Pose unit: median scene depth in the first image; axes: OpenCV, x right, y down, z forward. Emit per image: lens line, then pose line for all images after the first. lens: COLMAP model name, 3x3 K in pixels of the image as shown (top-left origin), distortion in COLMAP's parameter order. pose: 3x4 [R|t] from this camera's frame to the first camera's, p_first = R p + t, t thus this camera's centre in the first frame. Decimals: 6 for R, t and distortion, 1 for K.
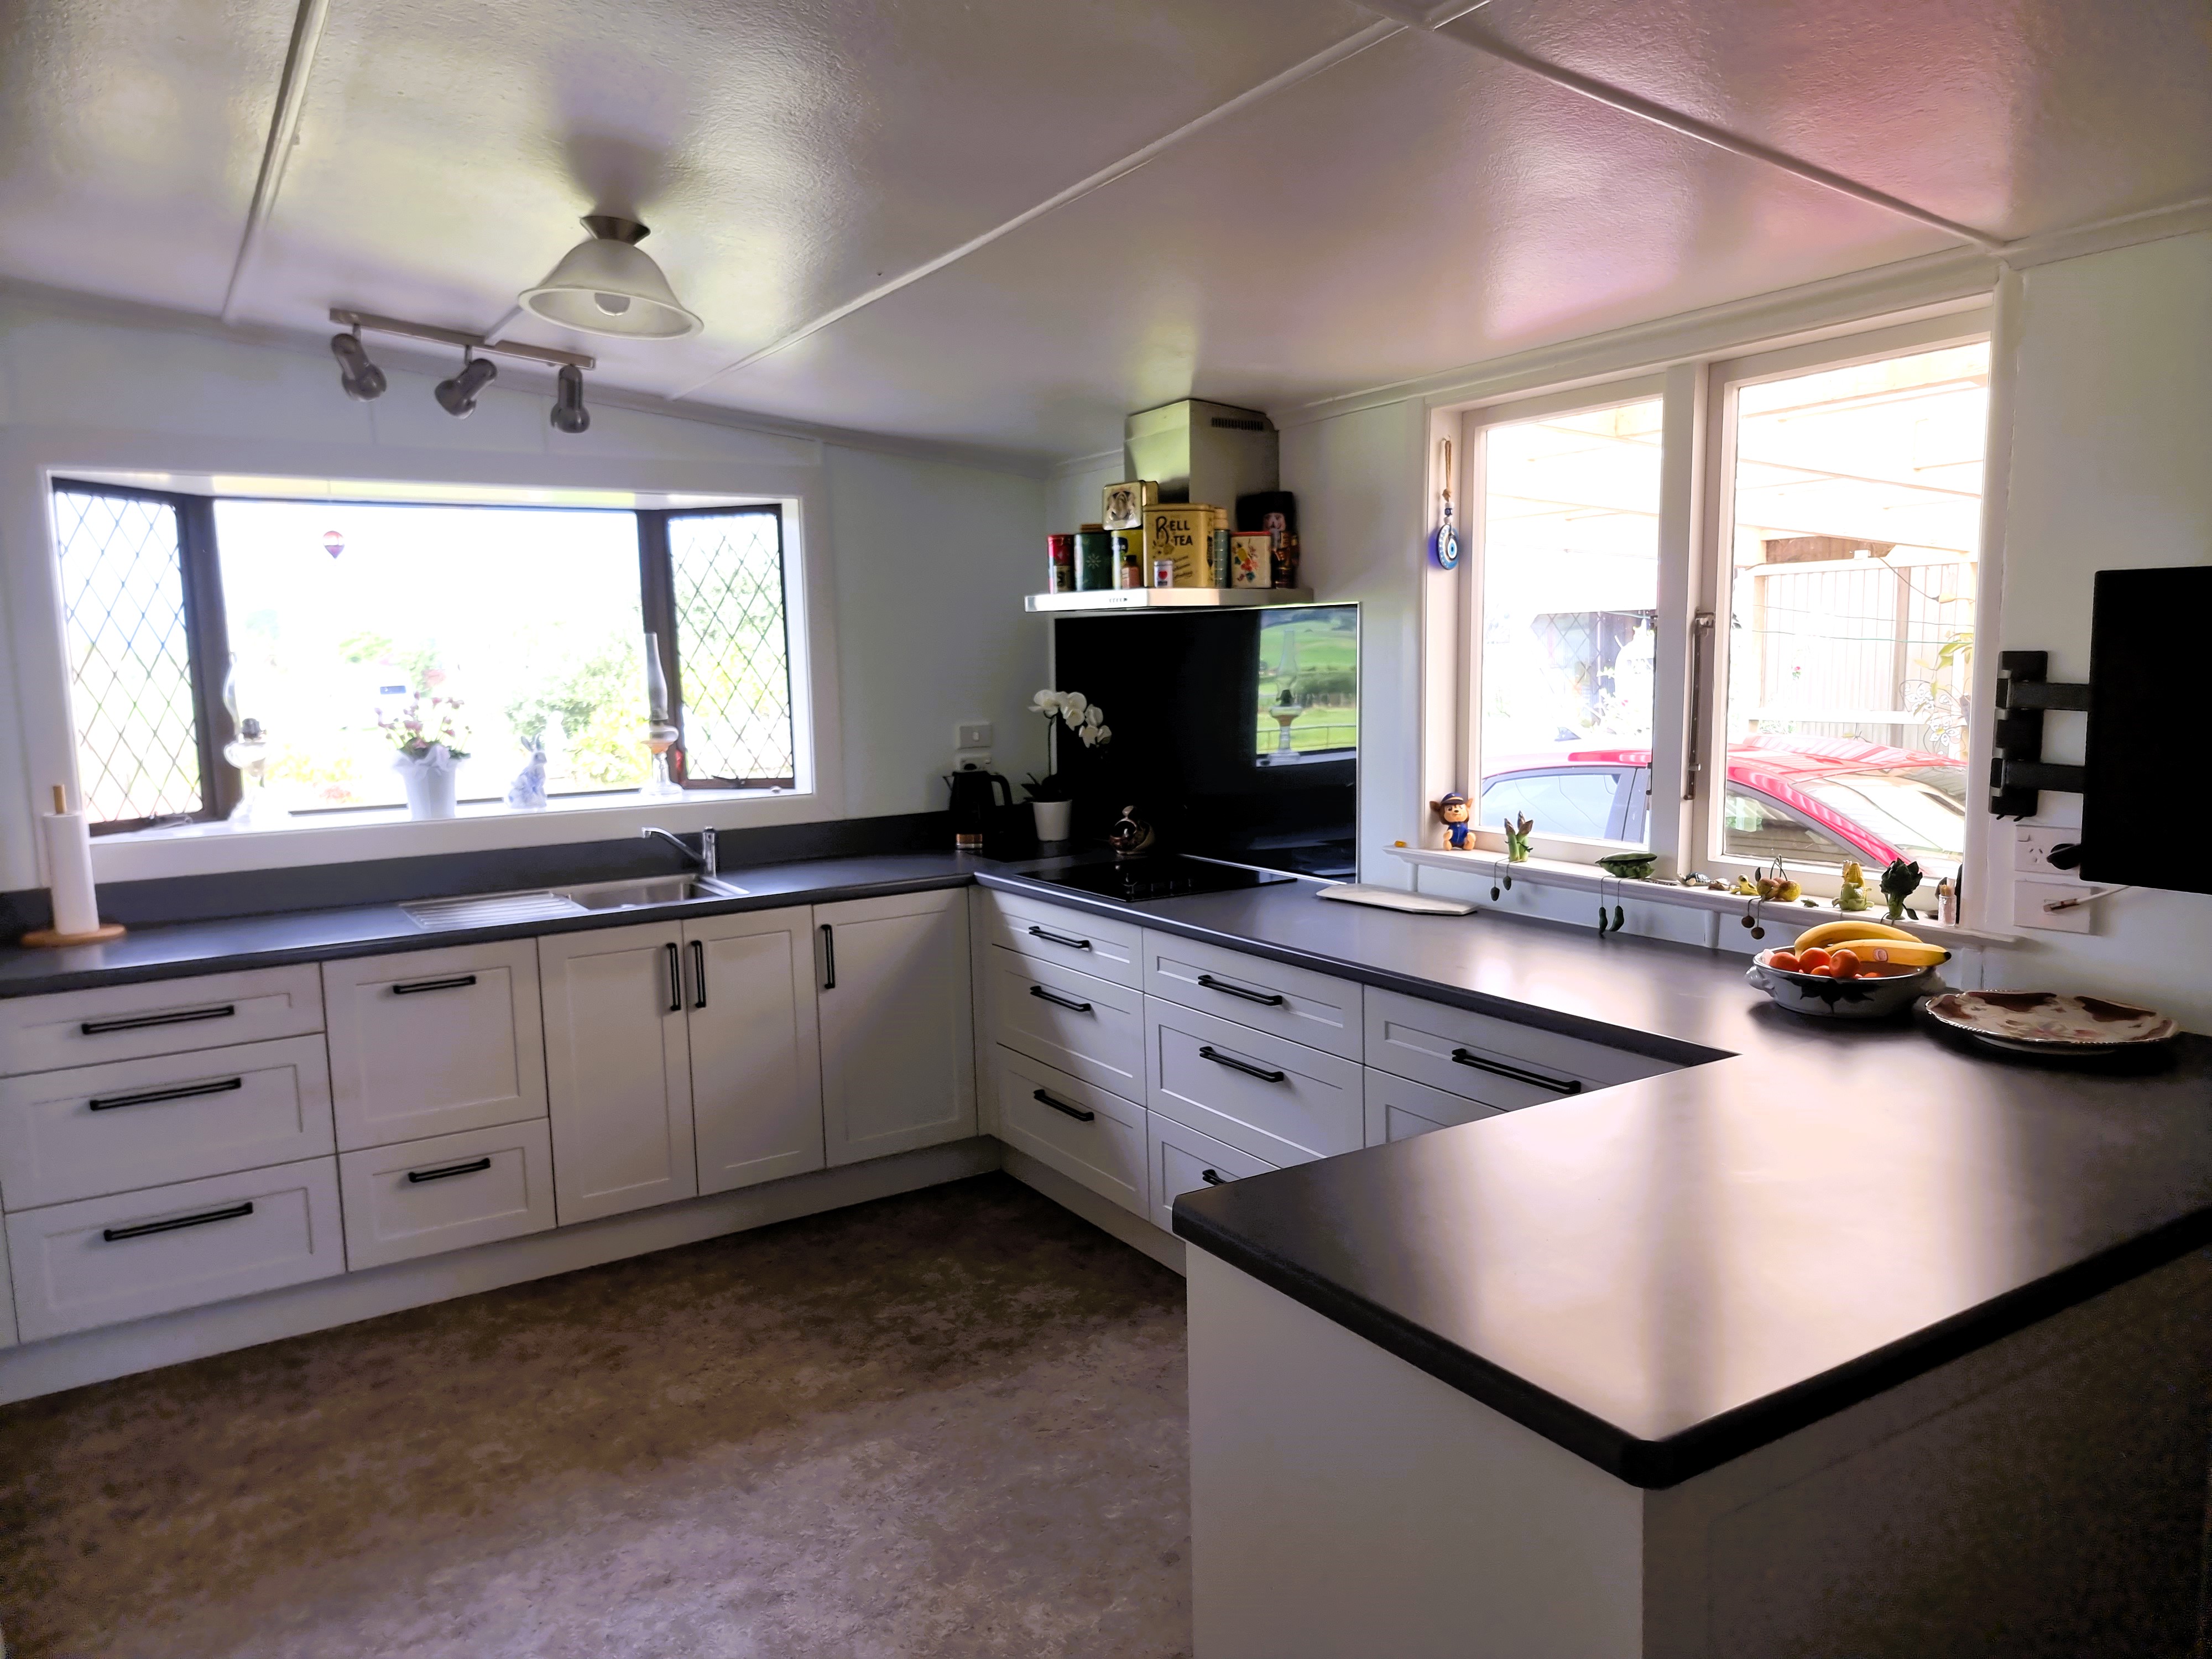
lens RADIAL K [[1519.2, 0, 1124.8], [0, 1519.2, 831.7], [0, 0, 1]] dist [0.072152, -0.066922]
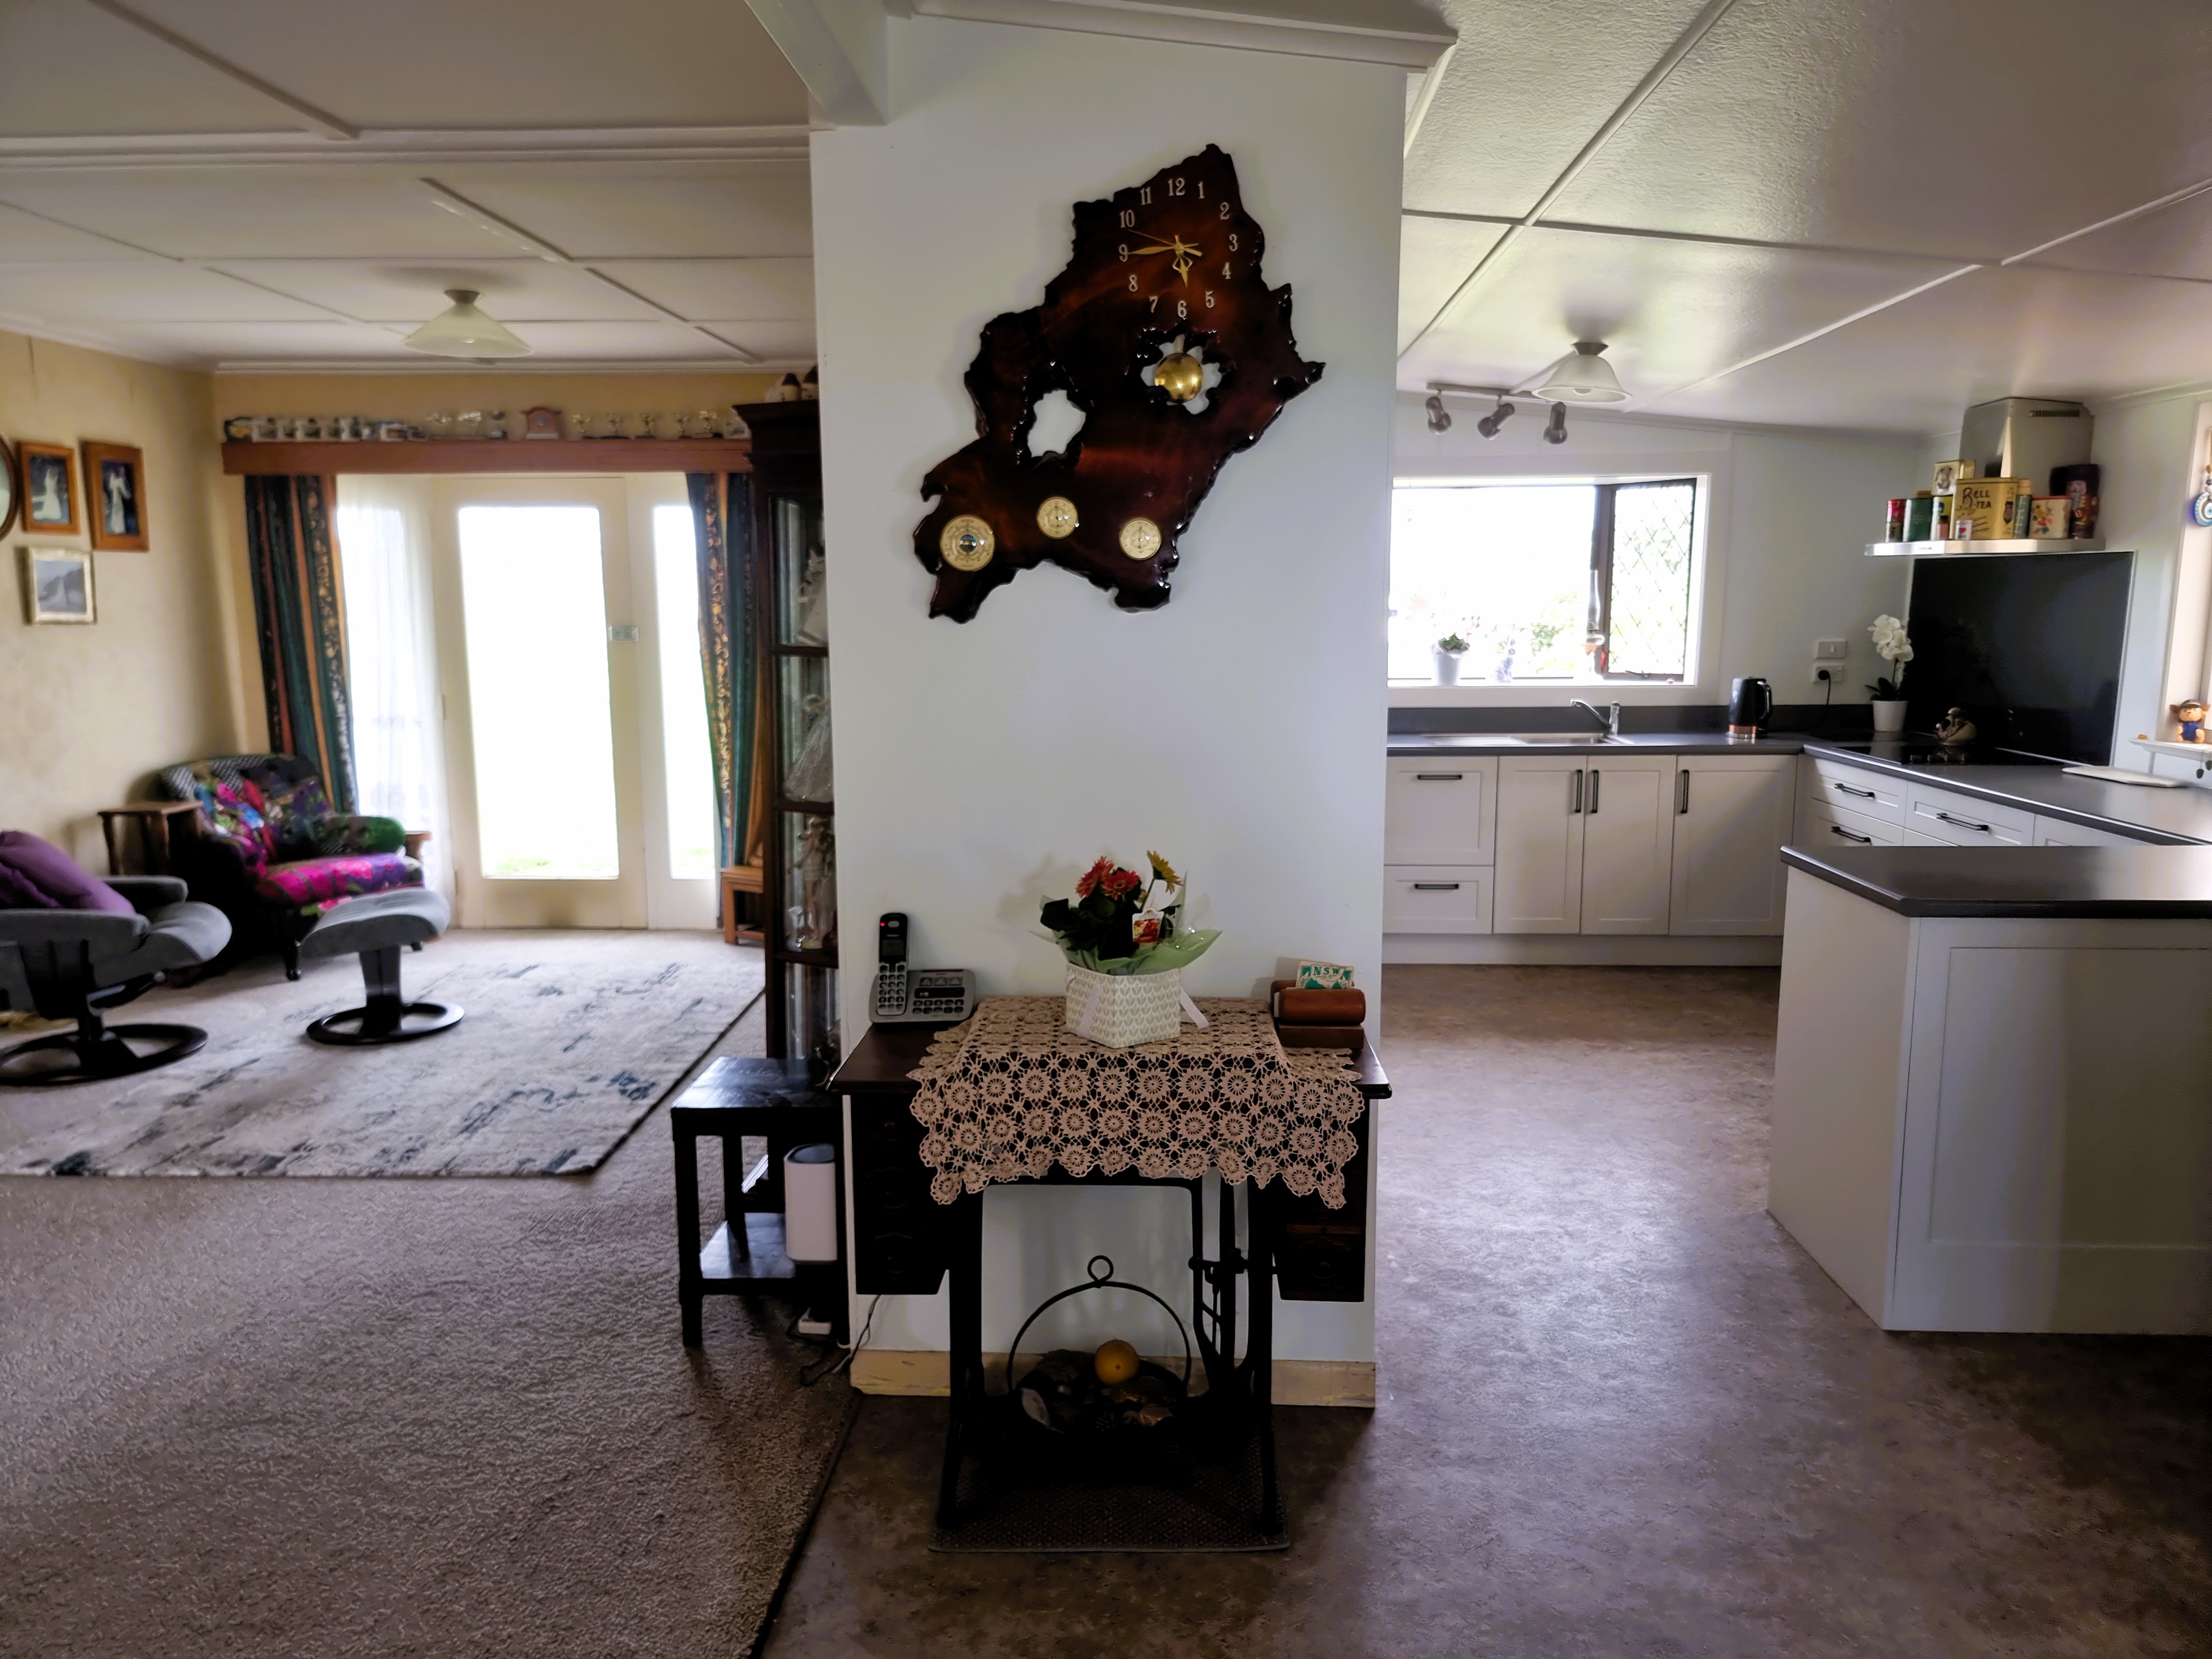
lens RADIAL K [[1542.0, 0, 1105.4], [0, 1542.0, 844.4], [0, 0, 1]] dist [0.078535, -0.065697]
pose [[0.815115, 0.113349, -0.568102, 0.225120], [-0.085076, 0.993460, 0.076150, 0.069901], [0.573019, -0.013739, 0.819427, -0.599134]]
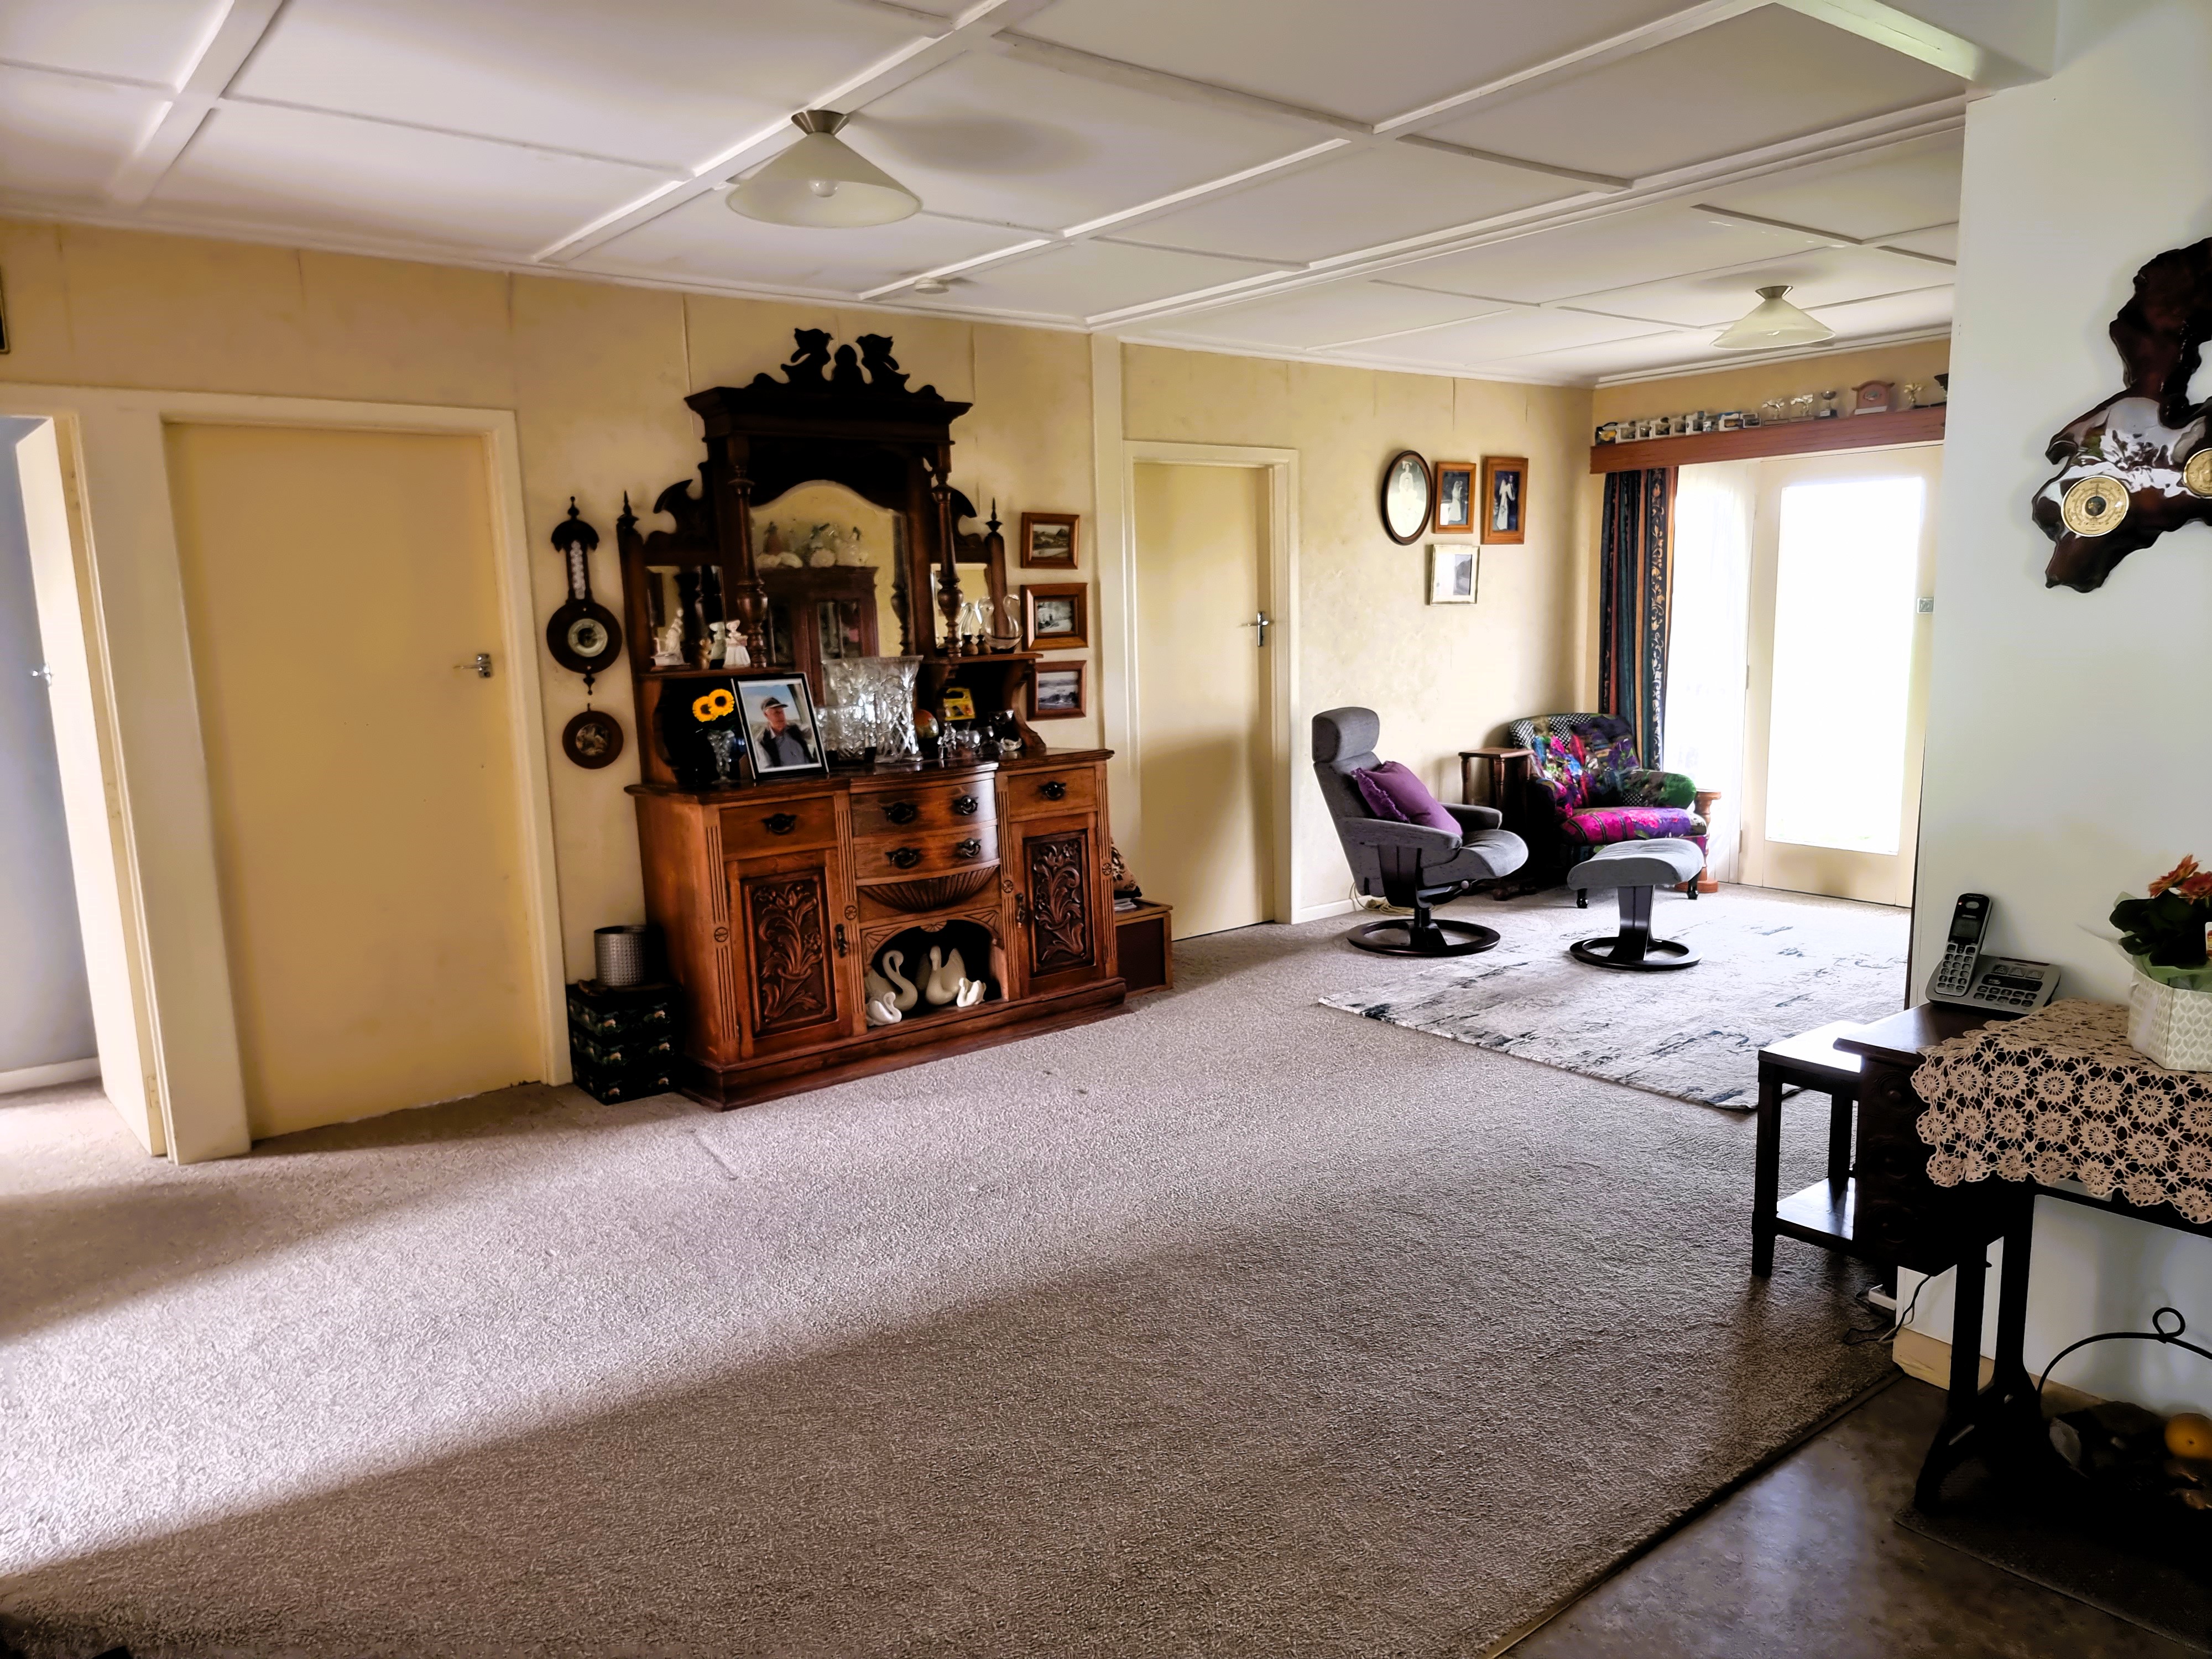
lens RADIAL K [[1519.2, 0, 1124.8], [0, 1519.2, 831.7], [0, 0, 1]] dist [0.072152, -0.066922]
pose [[0.110315, 0.178158, -0.977799, 0.395231], [-0.097063, 0.981032, 0.167797, 0.056116], [0.989146, 0.076397, 0.125515, -0.524238]]
